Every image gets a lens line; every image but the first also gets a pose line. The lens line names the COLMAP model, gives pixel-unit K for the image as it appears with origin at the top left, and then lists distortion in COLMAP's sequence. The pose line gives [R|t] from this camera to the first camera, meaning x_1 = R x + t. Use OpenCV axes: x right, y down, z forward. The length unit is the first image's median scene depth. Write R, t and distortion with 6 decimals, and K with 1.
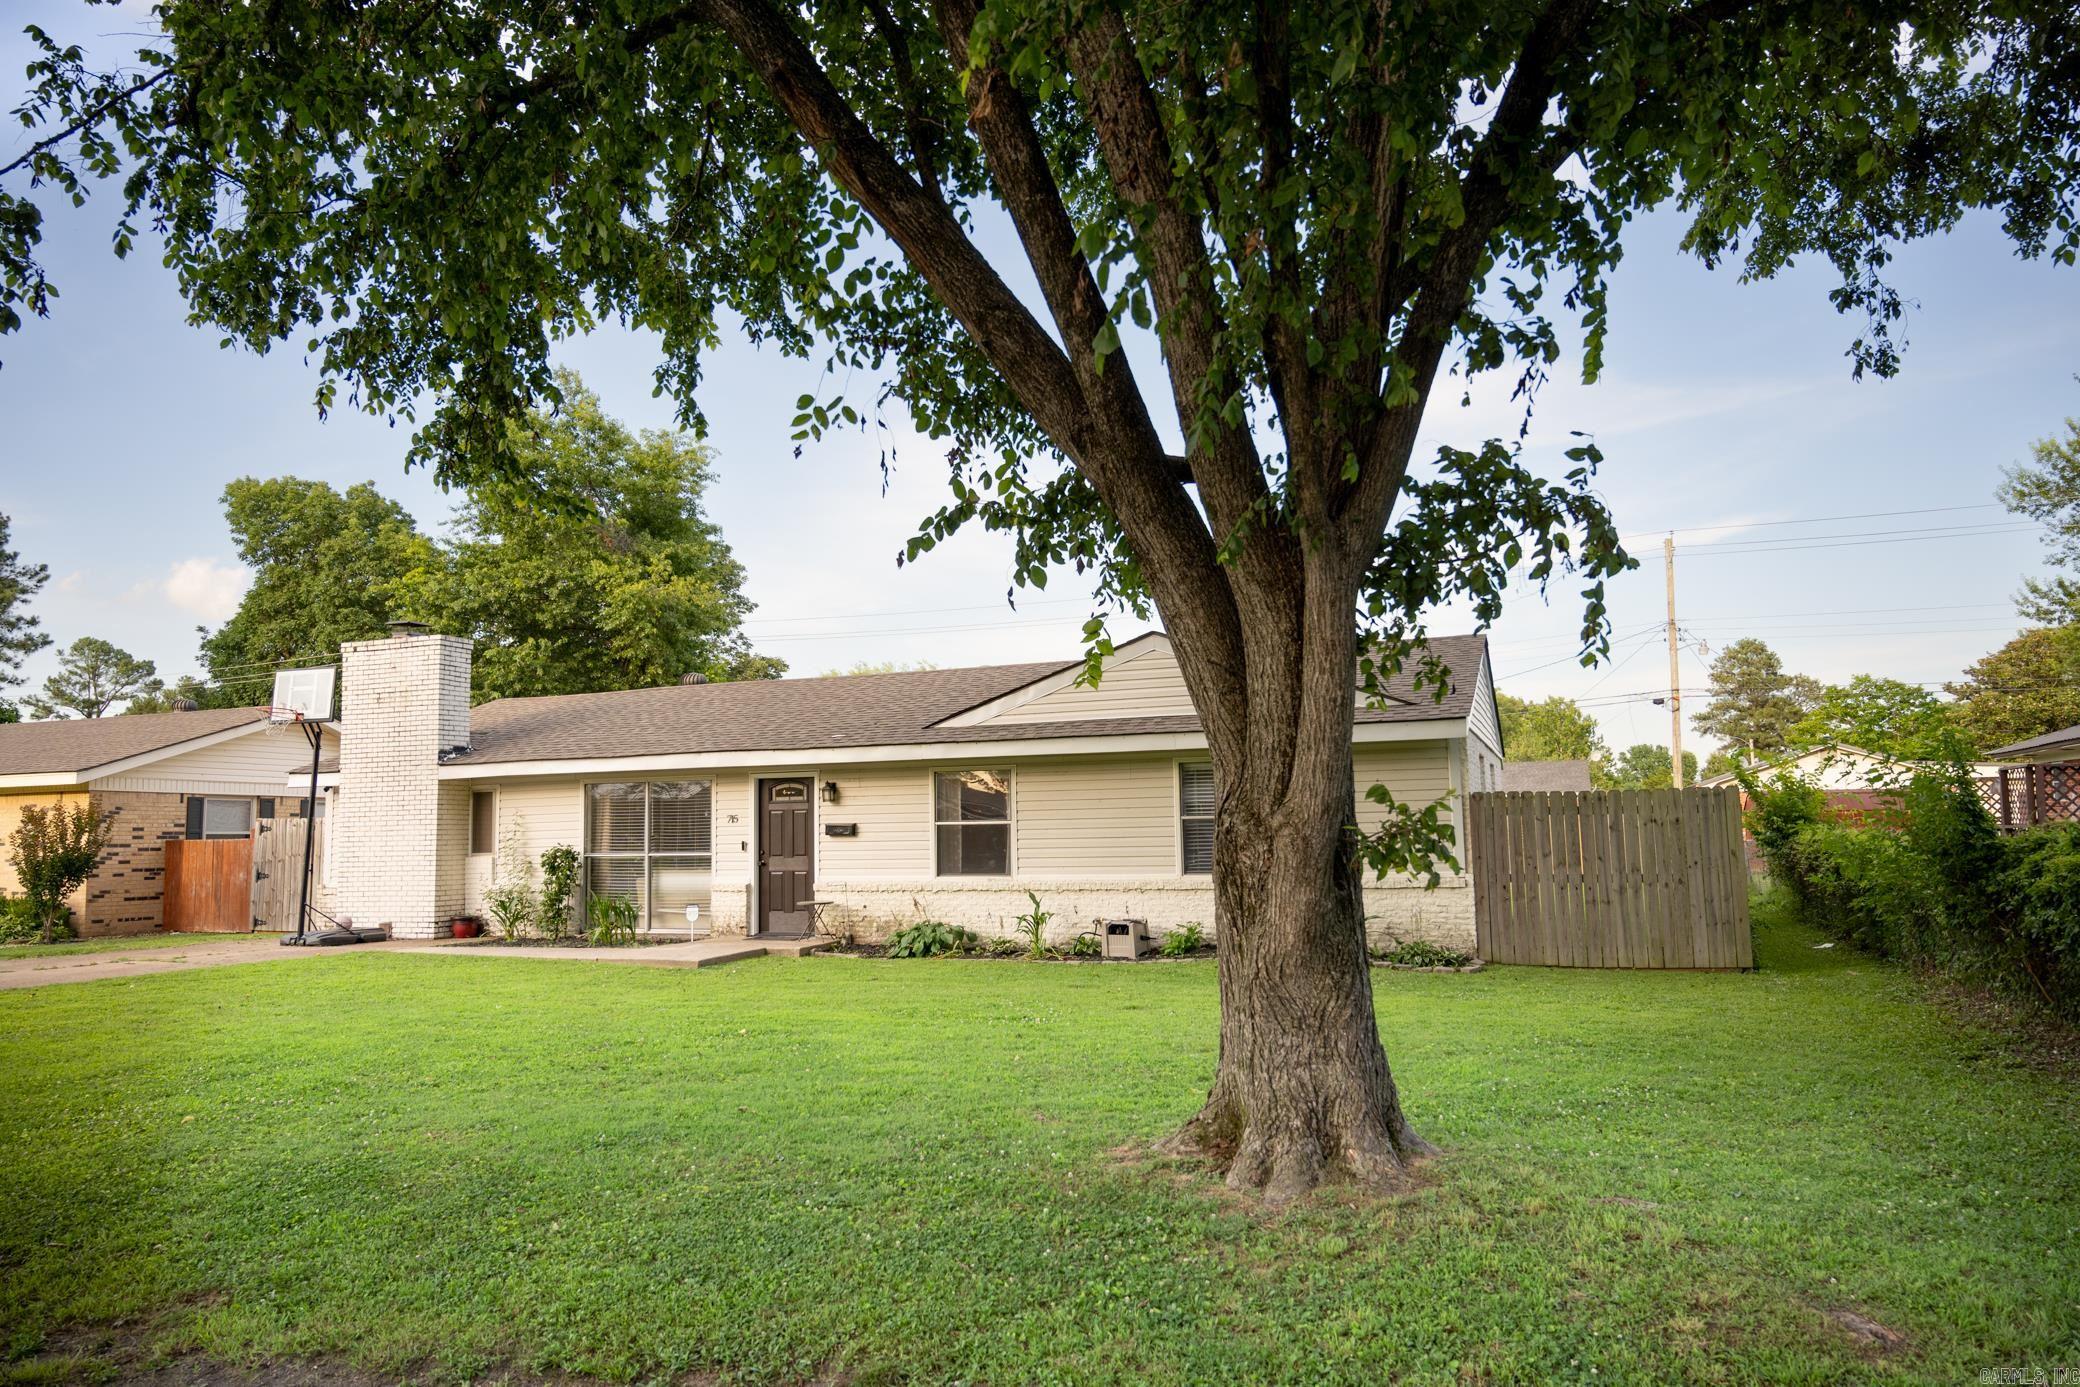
lens RADIAL K [[1409.1, 0, 1040.0], [0, 1409.1, 693.5], [0, 0, 1]] dist [-0.004876, 0.000387]
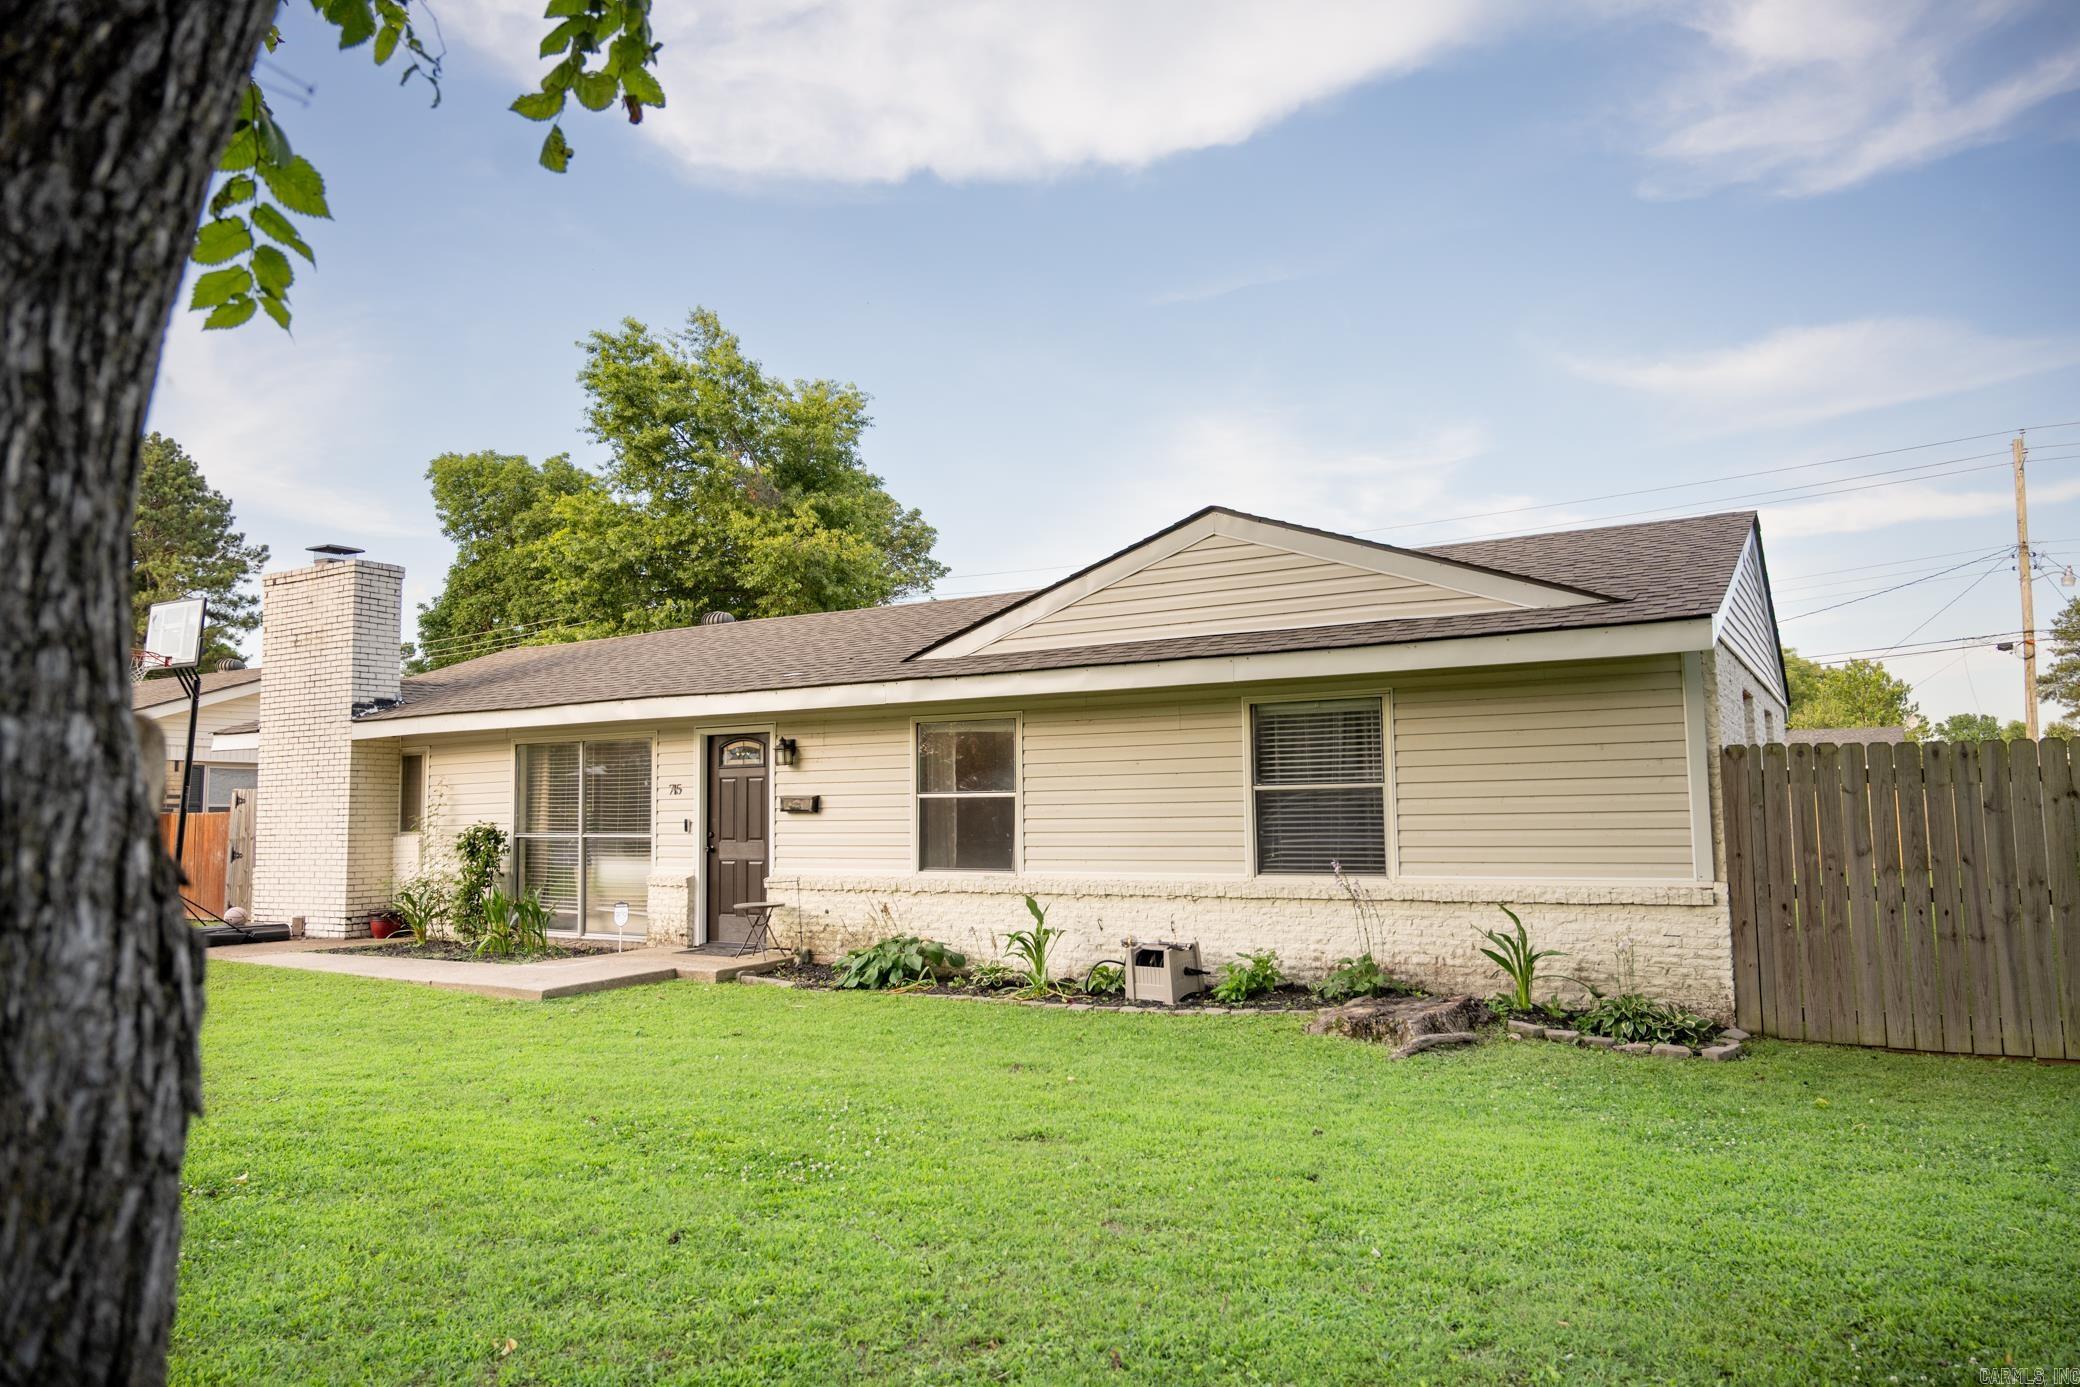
lens RADIAL K [[1409.1, 0, 1040.0], [0, 1409.1, 693.5], [0, 0, 1]] dist [-0.004876, 0.000387]
pose [[0.984551, -0.009674, -0.174829, 0.100991], [0.012617, 0.999797, 0.015734, 0.028331], [0.174642, -0.017696, 0.984473, 0.292837]]
